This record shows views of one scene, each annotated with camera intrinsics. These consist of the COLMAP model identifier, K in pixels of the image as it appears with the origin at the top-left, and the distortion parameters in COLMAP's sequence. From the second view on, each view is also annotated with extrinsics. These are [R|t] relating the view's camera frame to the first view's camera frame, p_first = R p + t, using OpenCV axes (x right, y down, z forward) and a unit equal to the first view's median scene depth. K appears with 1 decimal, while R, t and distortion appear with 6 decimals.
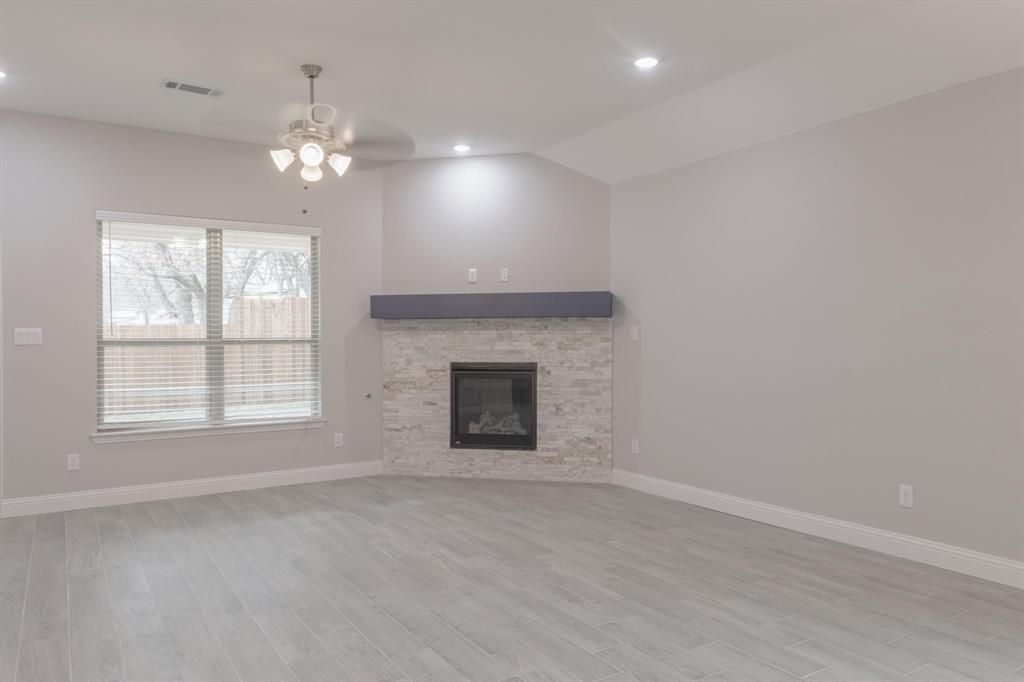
lens RADIAL K [[719.3, 0, 512.0], [0, 719.3, 341.0], [0, 0, 1]] dist [-0.001017, -0.000543]
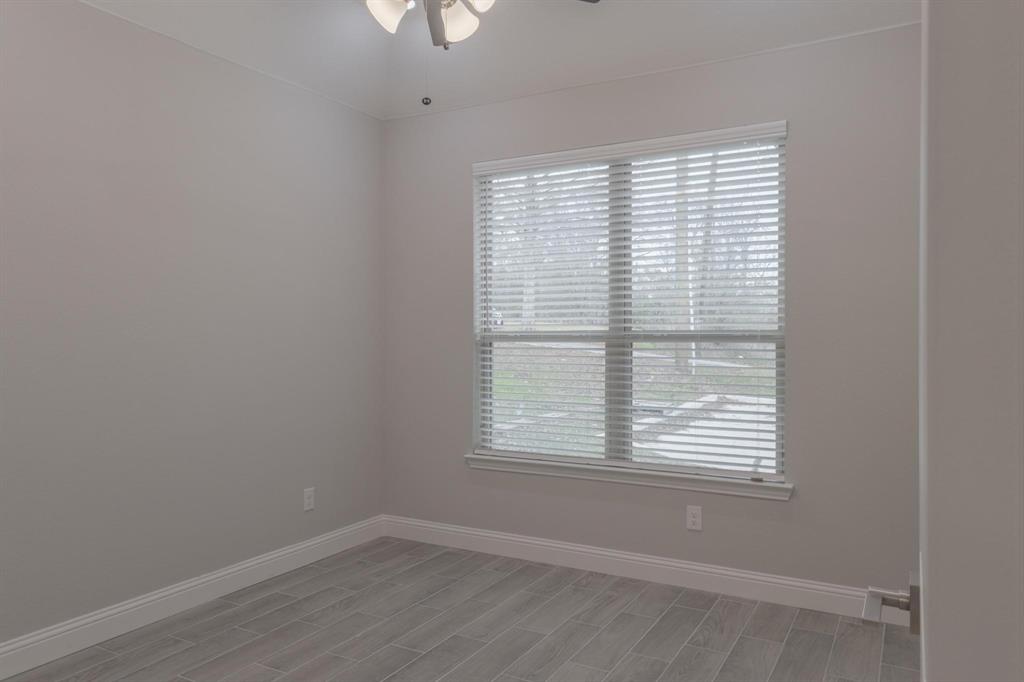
lens RADIAL K [[719.3, 0, 512.0], [0, 719.3, 341.0], [0, 0, 1]] dist [-0.001017, -0.000543]
pose [[0.481159, 0.010006, -0.876576, 0.107057], [-0.002267, 0.999946, 0.010169, -0.001376], [0.876631, -0.002906, 0.481155, 0.615219]]
